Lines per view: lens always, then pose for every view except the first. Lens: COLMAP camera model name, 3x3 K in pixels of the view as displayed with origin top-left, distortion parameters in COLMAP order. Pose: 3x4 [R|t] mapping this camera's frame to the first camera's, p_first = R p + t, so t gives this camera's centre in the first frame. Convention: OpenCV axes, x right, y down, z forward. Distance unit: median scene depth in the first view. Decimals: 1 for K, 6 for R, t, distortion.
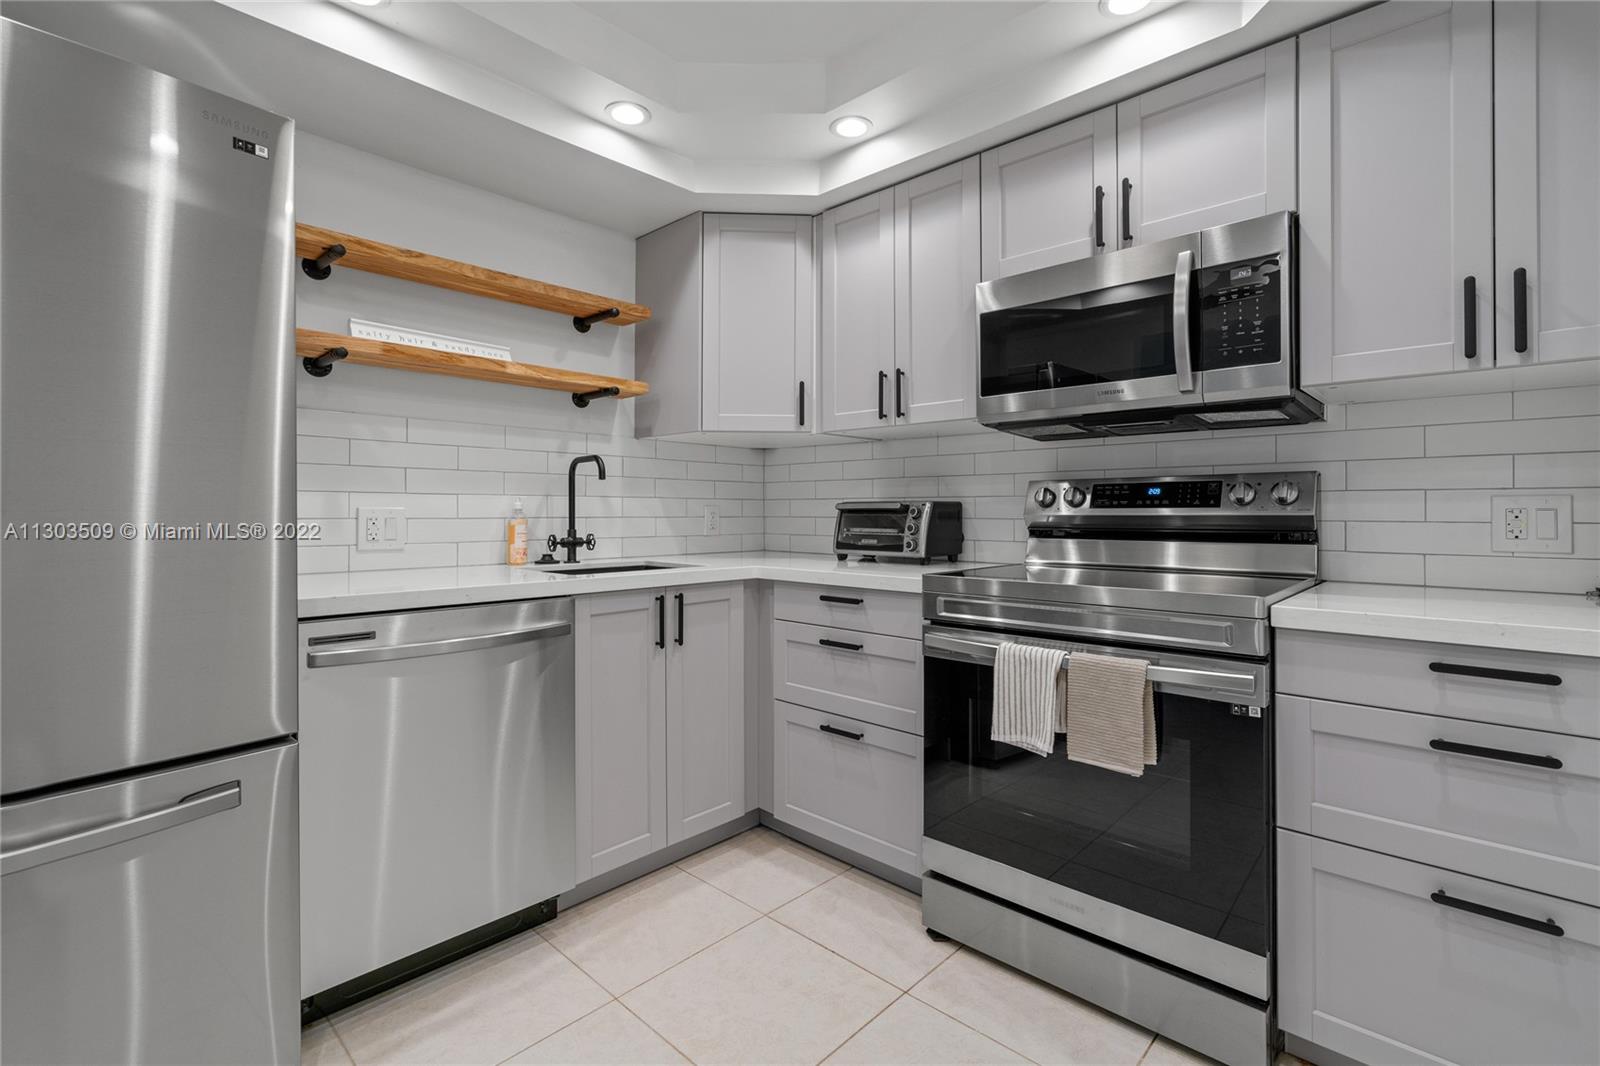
lens RADIAL K [[719.7, 0, 796.4], [0, 719.7, 517.3], [0, 0, 1]] dist [0.001488, 0.001805]
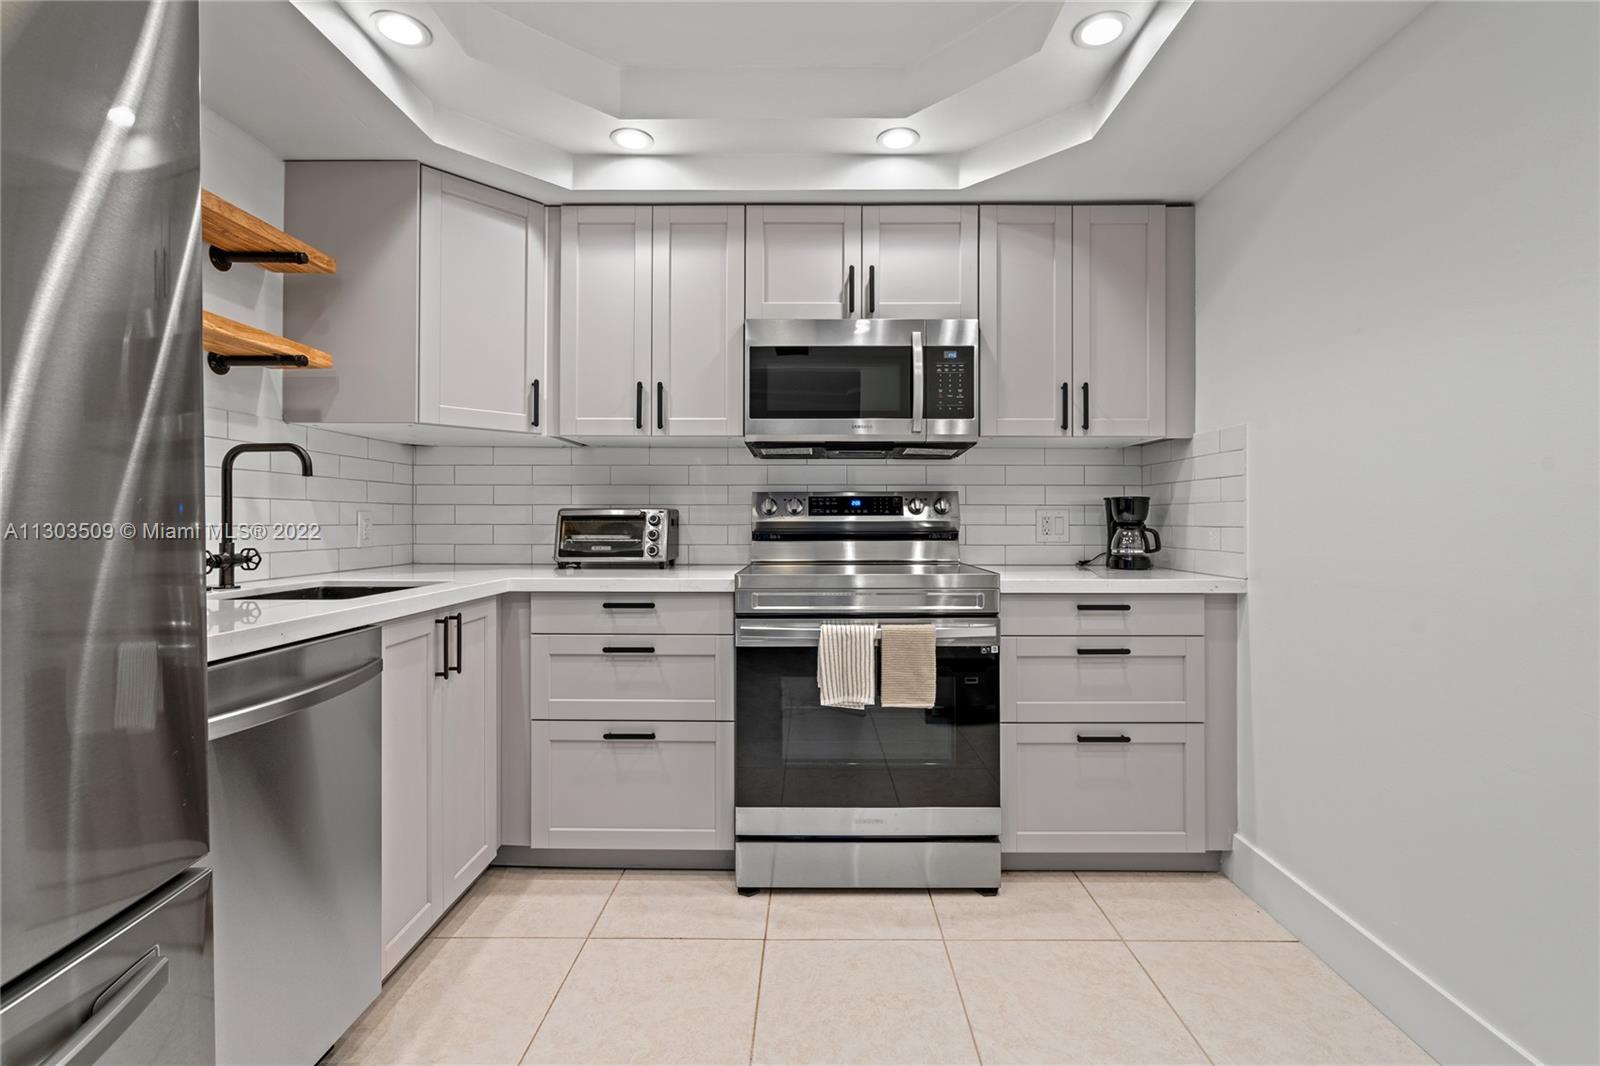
lens RADIAL K [[719.7, 0, 792.1], [0, 719.7, 527.4], [0, 0, 1]] dist [0.001488, 0.001805]
pose [[0.744620, -0.007678, 0.667445, -0.442897], [0.004971, 0.999970, 0.005957, -0.000140], [-0.667470, -0.001118, 0.744636, 0.095179]]
